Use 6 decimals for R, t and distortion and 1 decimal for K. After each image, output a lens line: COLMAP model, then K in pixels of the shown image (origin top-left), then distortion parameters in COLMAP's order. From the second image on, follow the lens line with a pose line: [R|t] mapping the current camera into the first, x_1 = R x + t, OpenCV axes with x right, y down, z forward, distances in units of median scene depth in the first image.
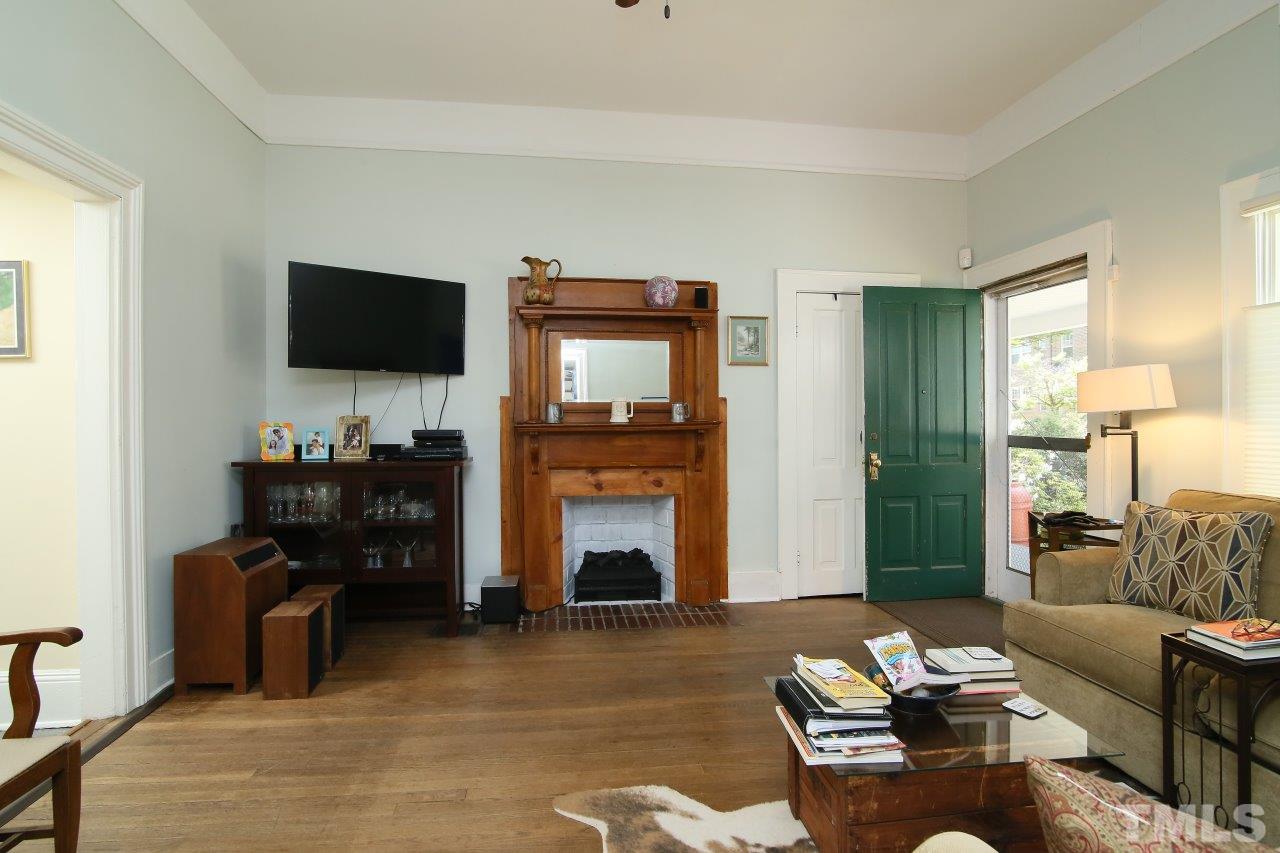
lens RADIAL K [[597.7, 0, 634.2], [0, 597.7, 419.8], [0, 0, 1]] dist [-0.013978, -0.000590]
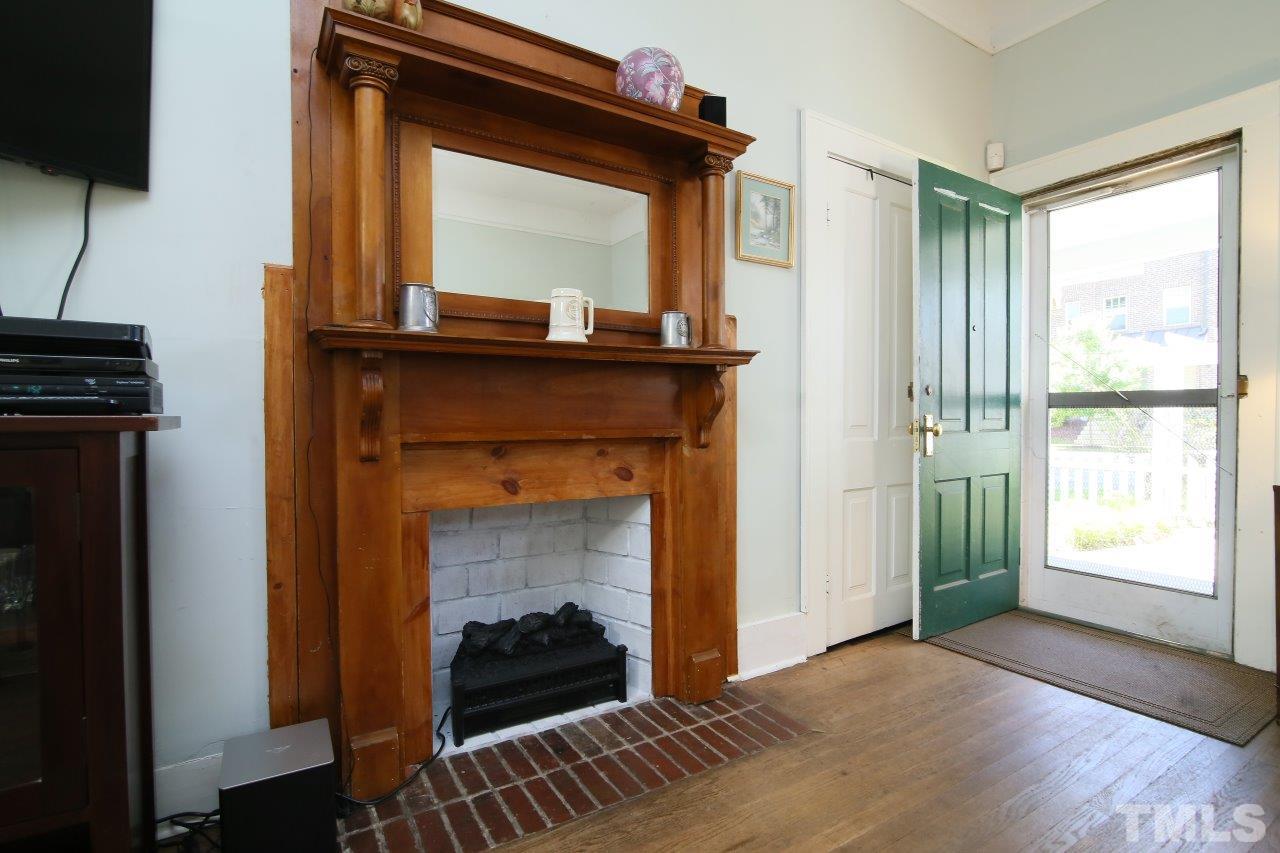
lens RADIAL K [[597.7, 0, 645.8], [0, 597.7, 425.4], [0, 0, 1]] dist [-0.013978, -0.000590]
pose [[0.900760, -0.003787, 0.434301, -0.167622], [-0.001188, 0.999937, 0.011183, 0.060233], [-0.434316, -0.010589, 0.900698, 0.541052]]
